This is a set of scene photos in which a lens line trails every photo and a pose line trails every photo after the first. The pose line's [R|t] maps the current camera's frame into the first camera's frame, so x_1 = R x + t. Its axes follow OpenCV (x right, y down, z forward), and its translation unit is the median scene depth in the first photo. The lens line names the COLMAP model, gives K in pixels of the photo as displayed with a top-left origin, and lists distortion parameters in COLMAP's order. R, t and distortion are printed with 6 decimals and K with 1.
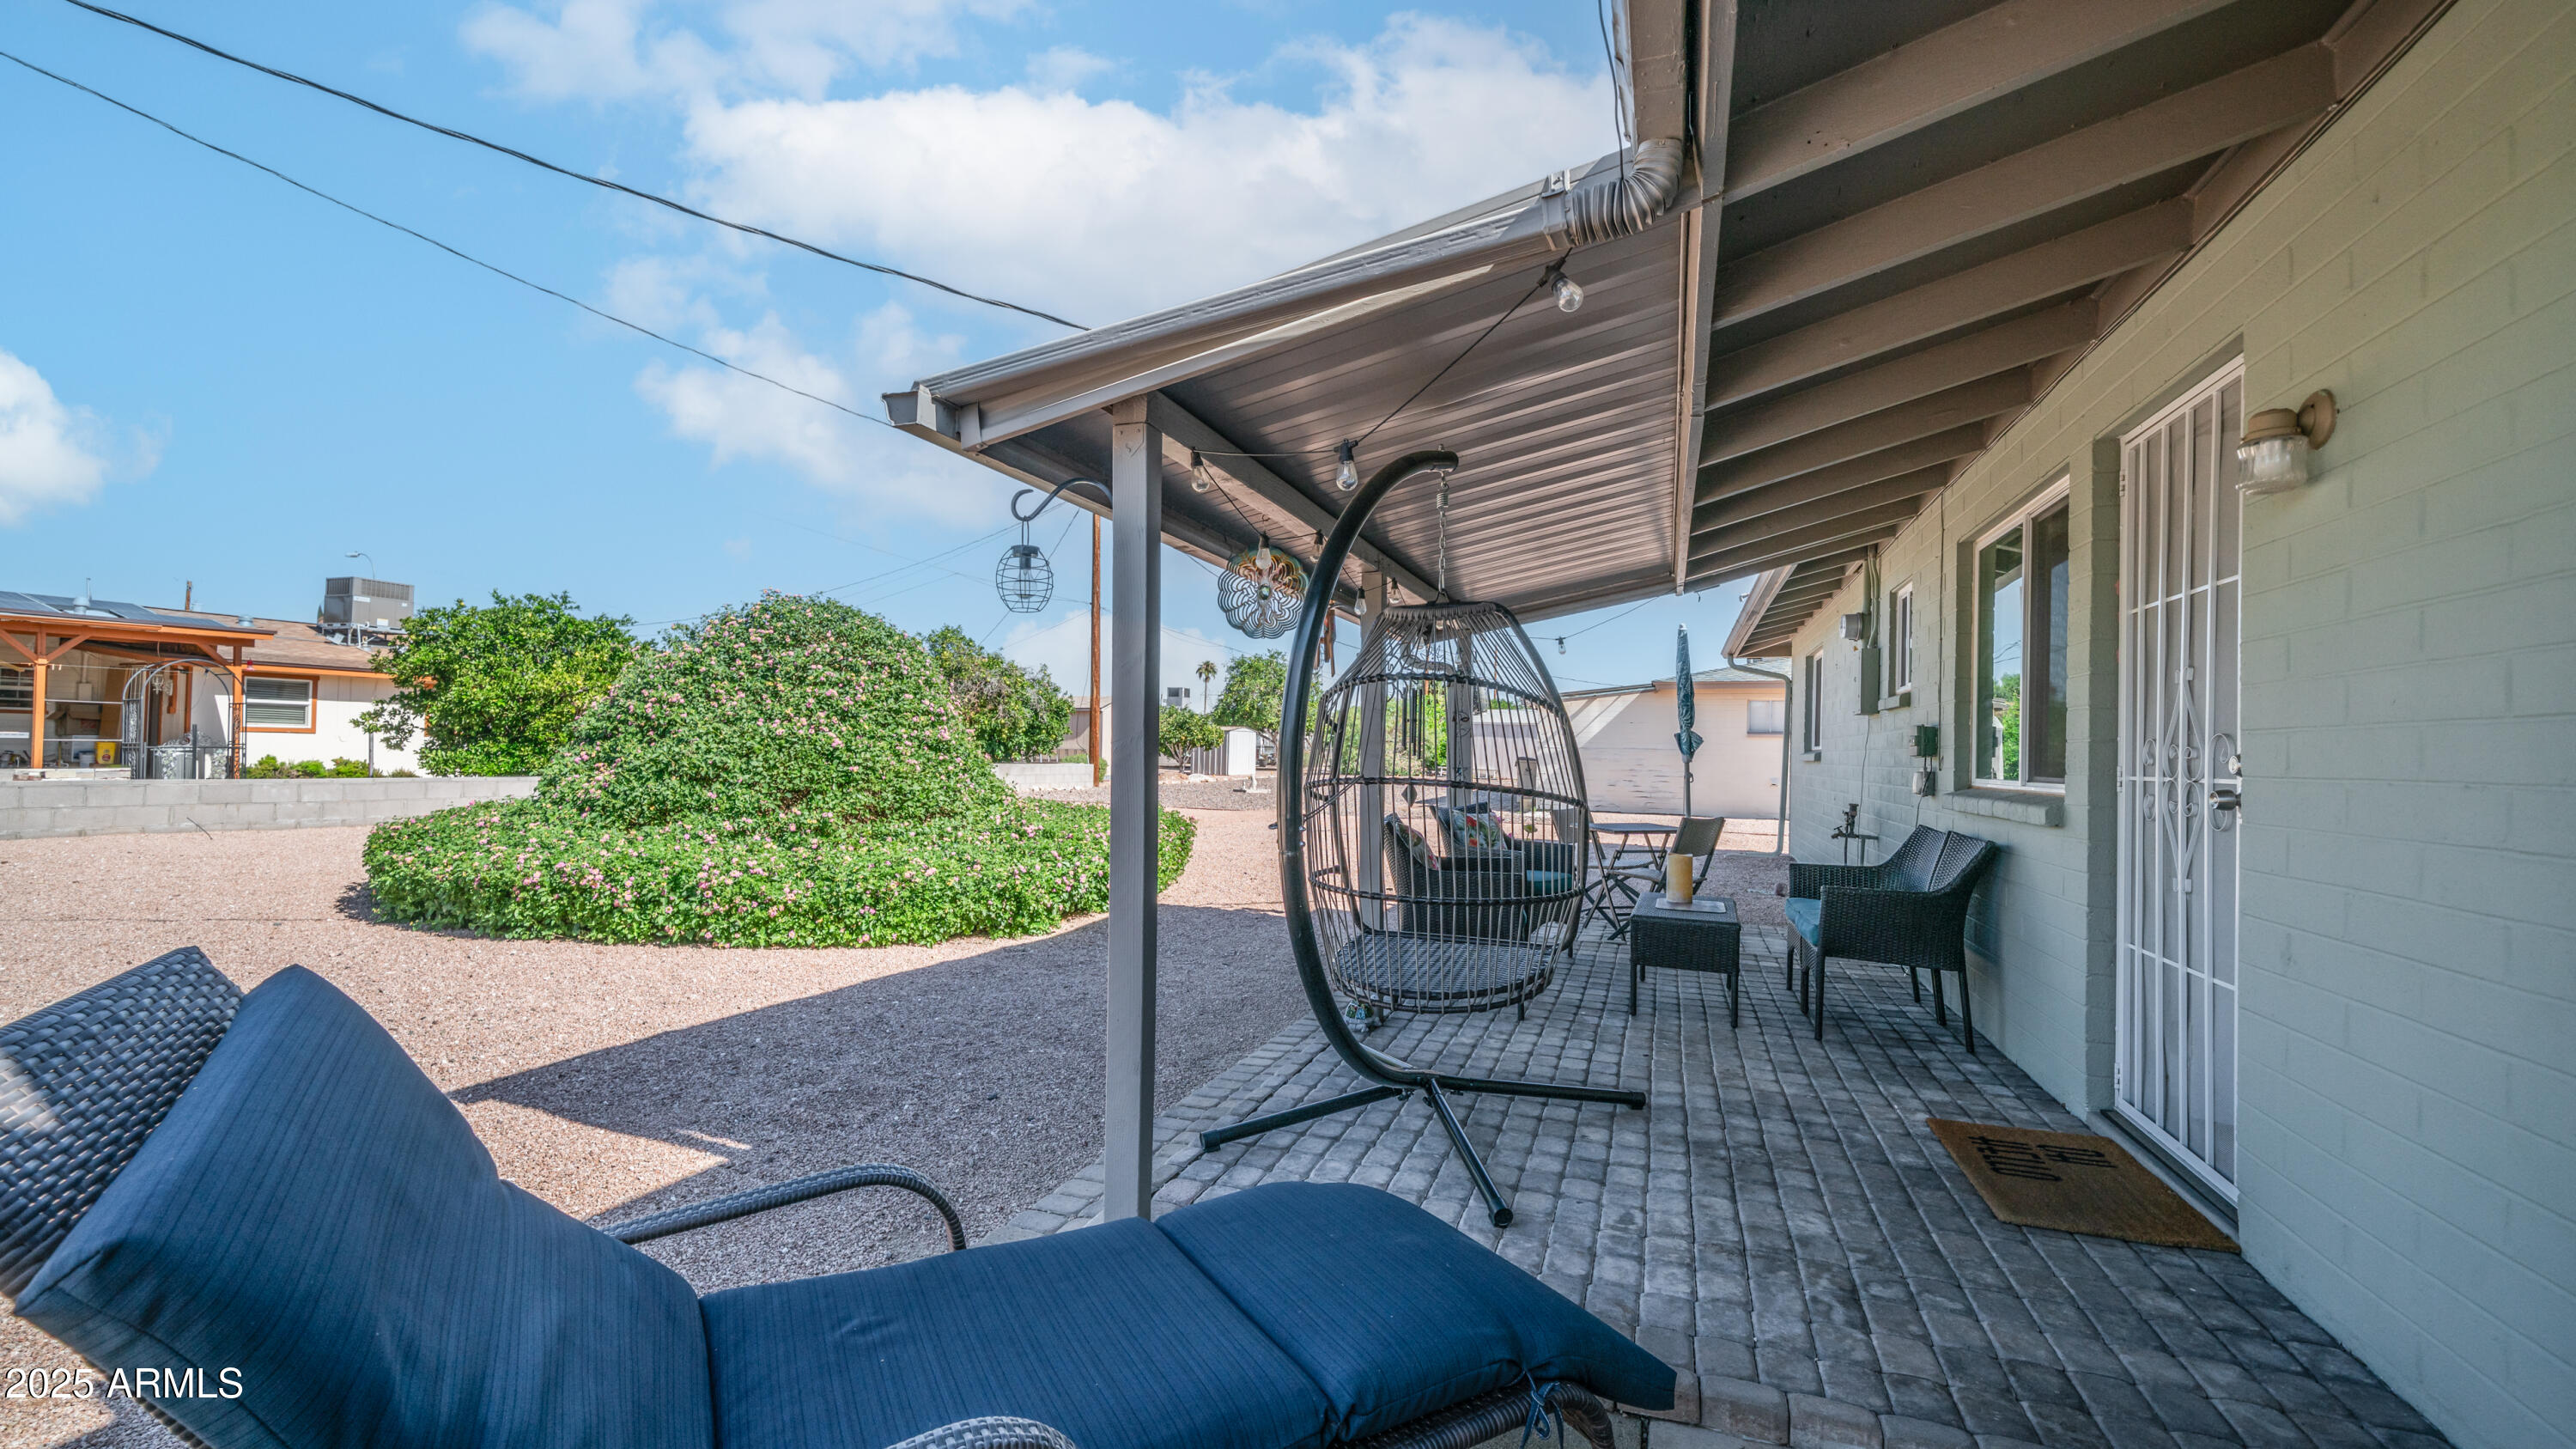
lens RADIAL K [[1009.3, 0, 1288.0], [0, 1009.3, 724.5], [0, 0, 1]] dist [0.000837, 0.000036]
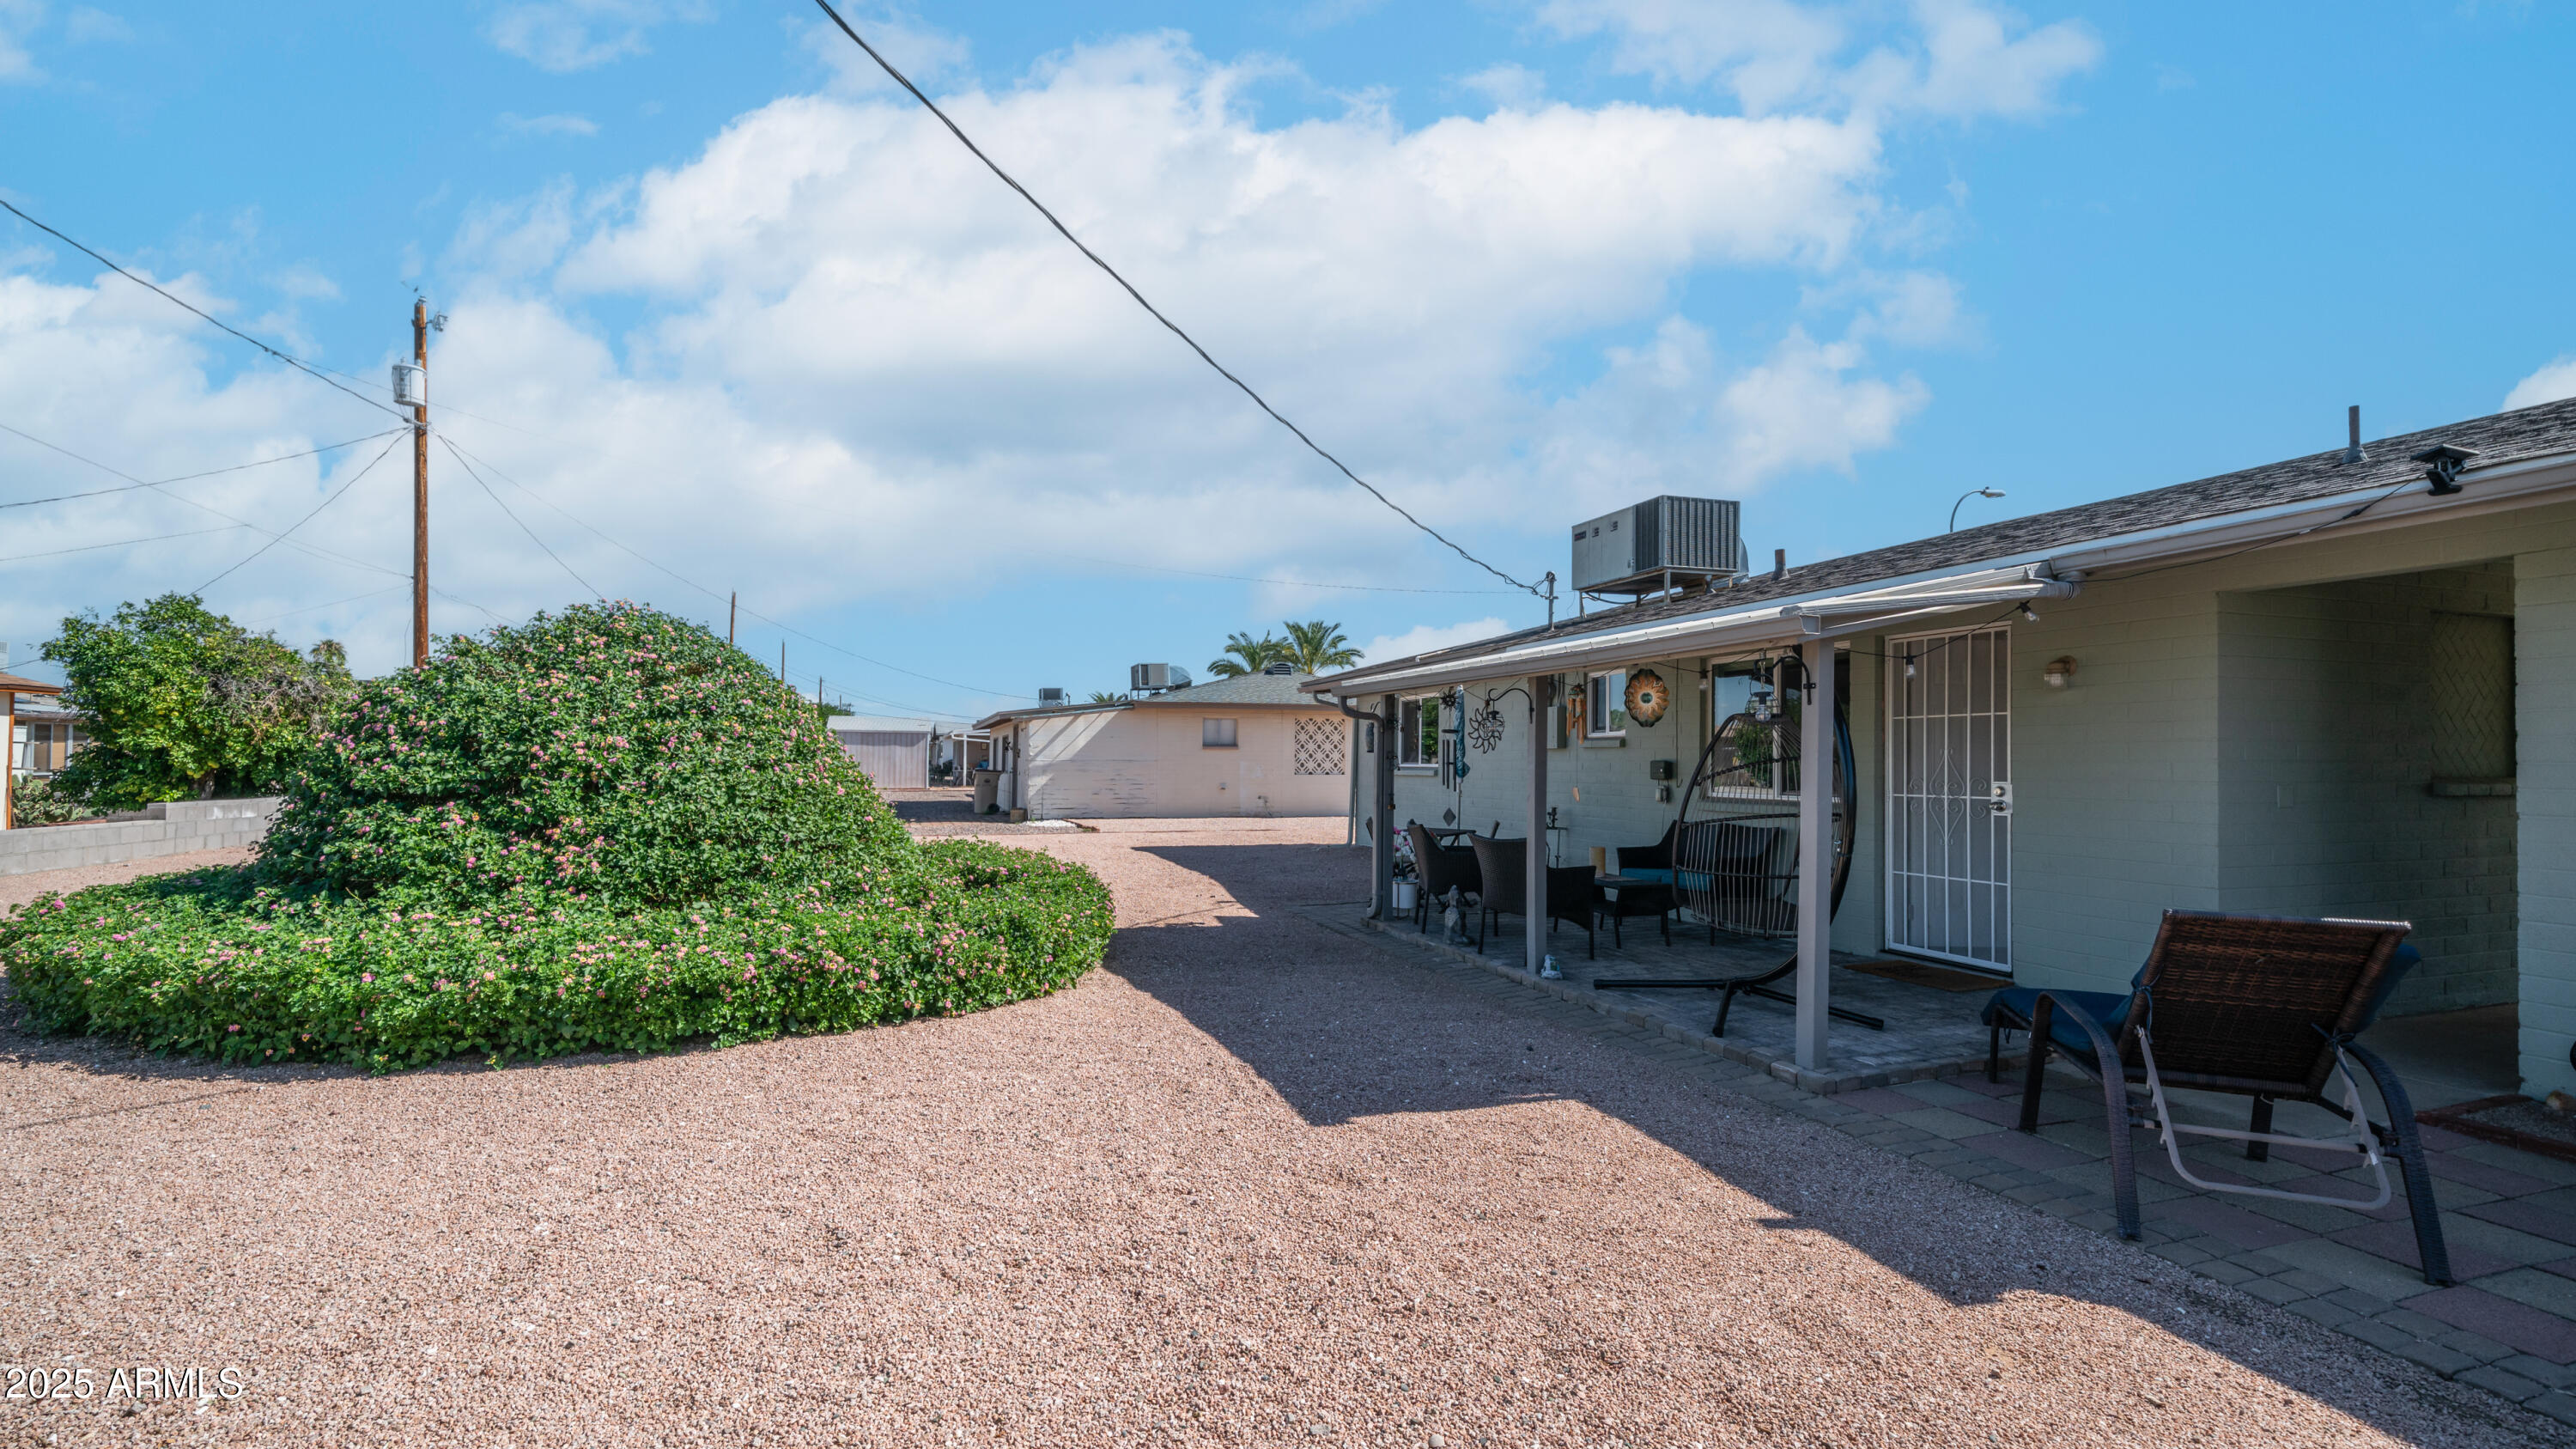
lens RADIAL K [[1046.4, 0, 1216.6], [0, 1046.4, 737.4], [0, 0, 1]] dist [-0.002581, -0.000147]
pose [[0.785715, -0.005286, 0.618567, -0.897498], [-0.003060, 0.999918, 0.012431, -0.049366], [-0.618582, -0.011660, 0.785634, 0.071860]]
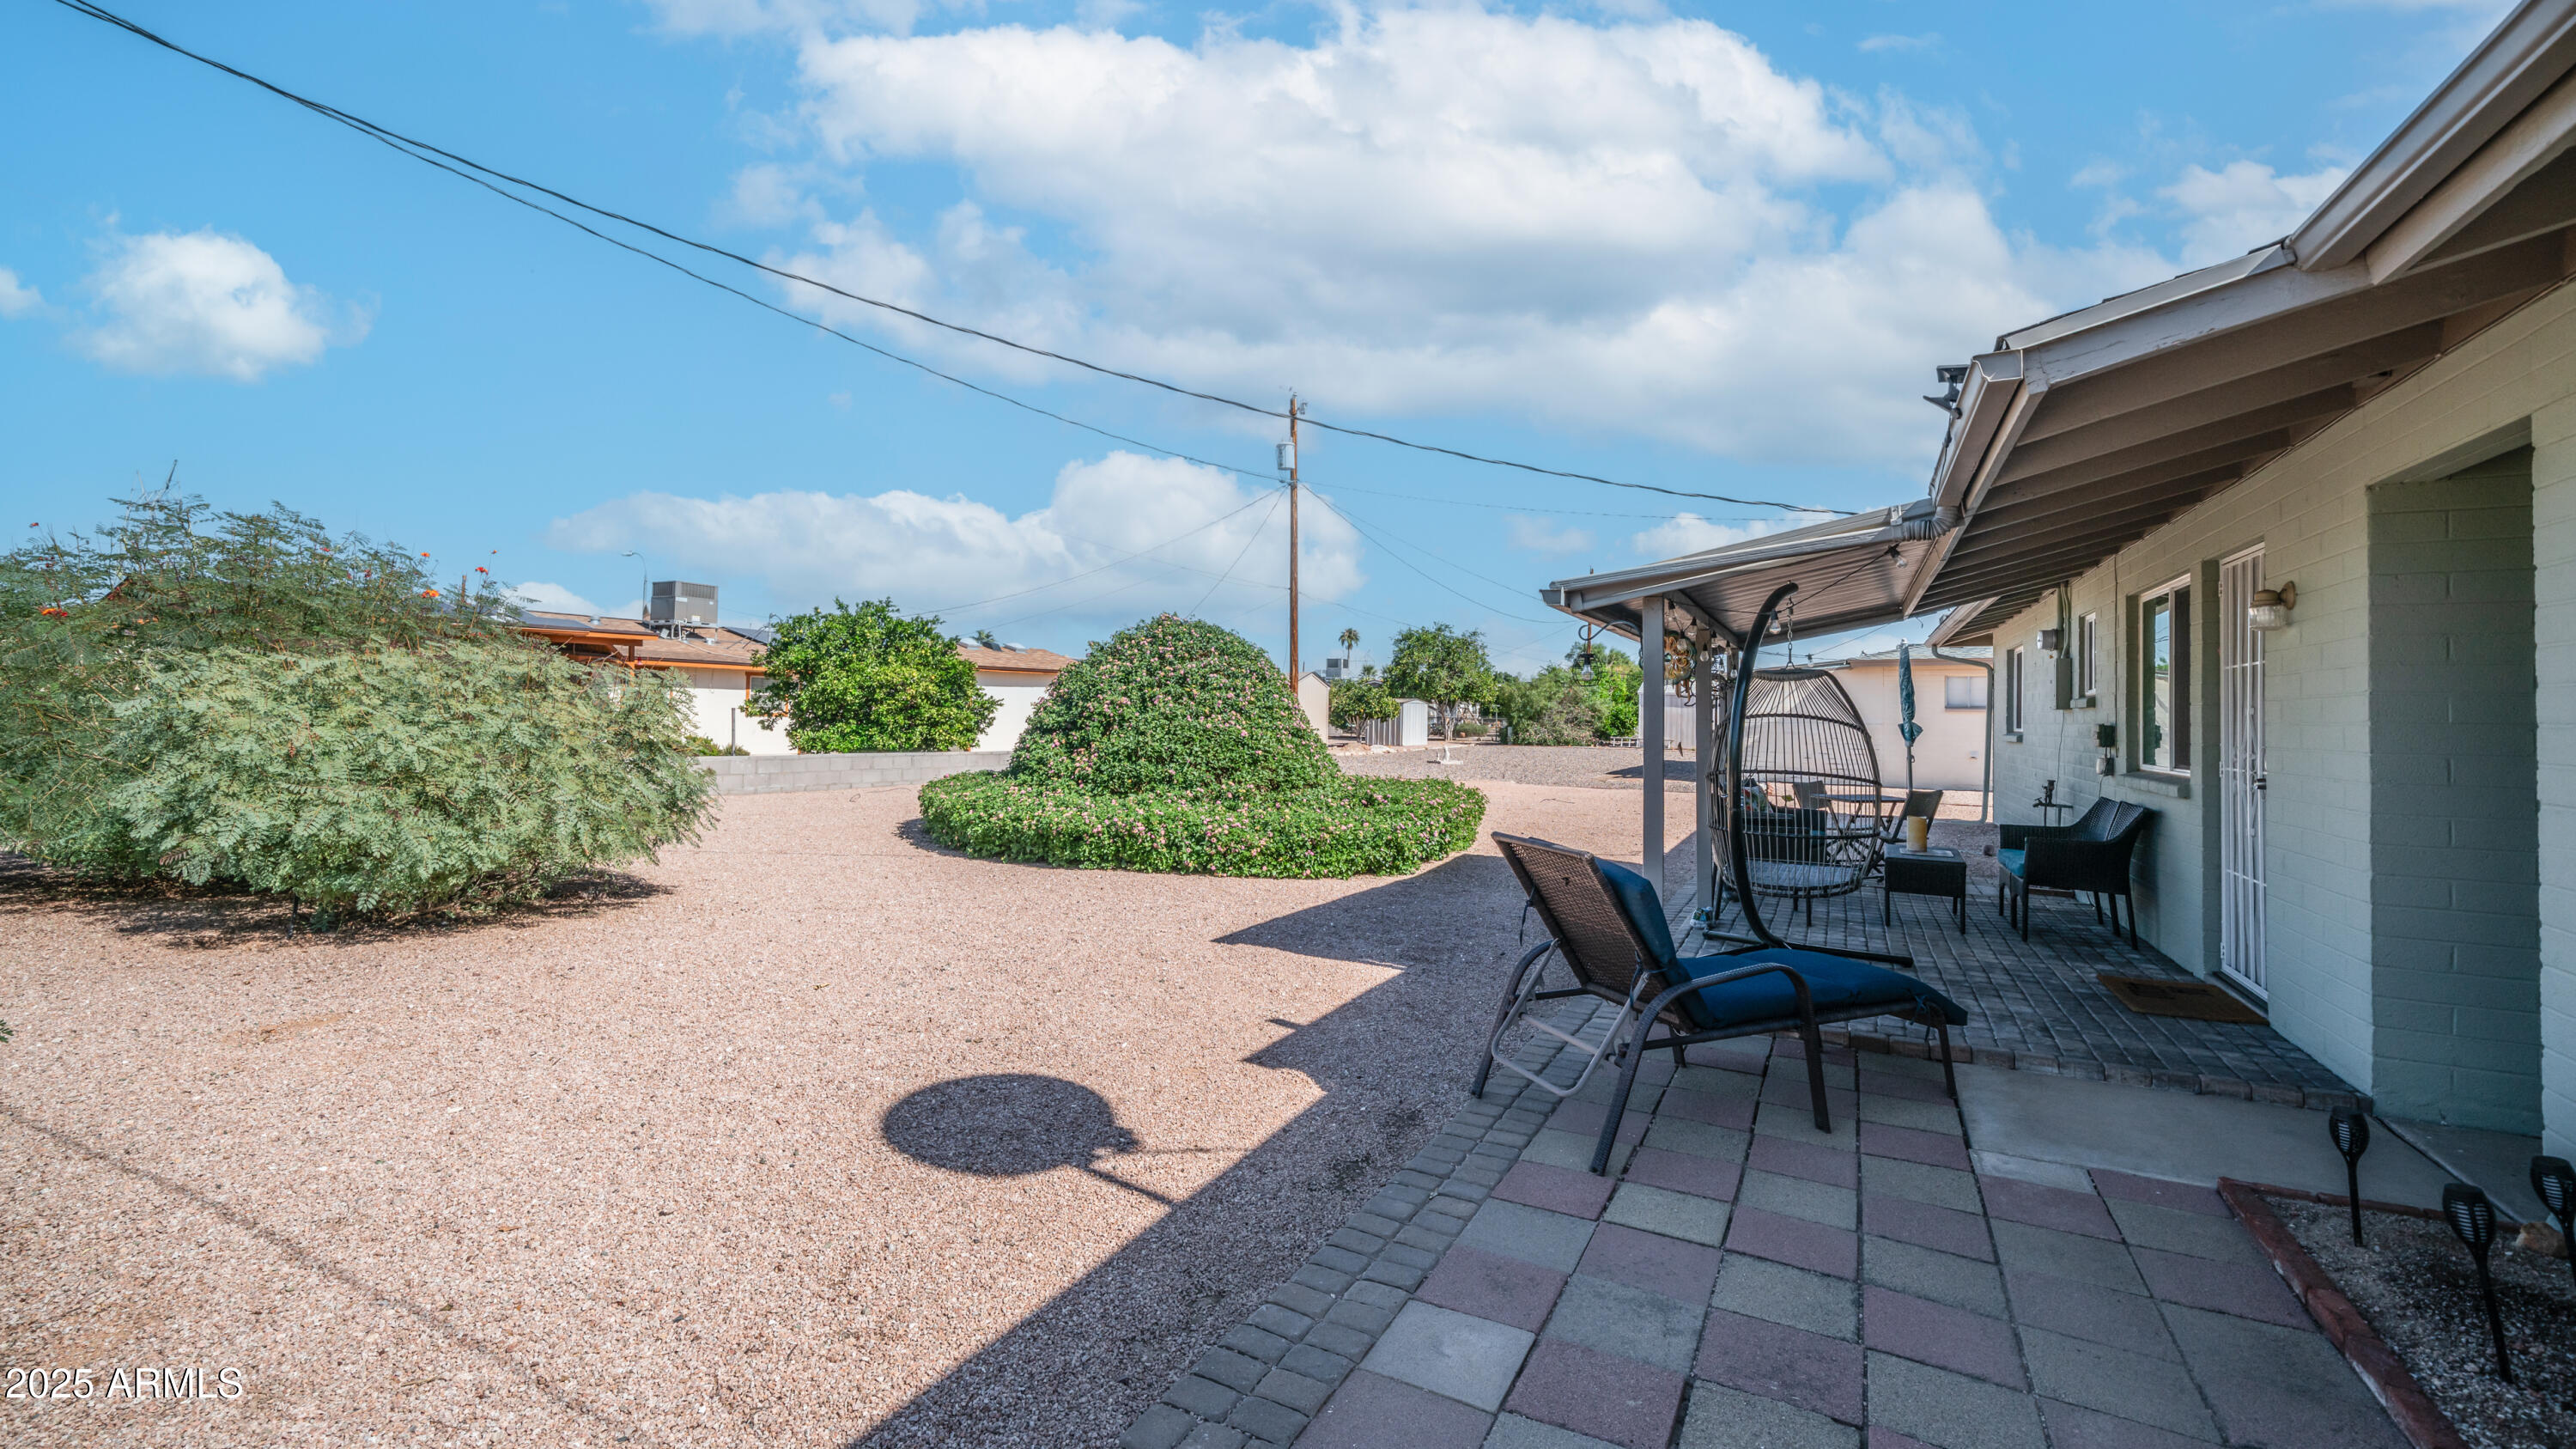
lens RADIAL K [[1044.2, 0, 1287.6], [0, 1044.2, 681.1], [0, 0, 1]] dist [-0.000579, -0.000120]
pose [[0.991984, -0.009547, -0.126005, -0.247152], [0.008461, 0.999922, -0.009149, -0.045829], [0.126083, 0.008009, 0.991987, -0.464203]]
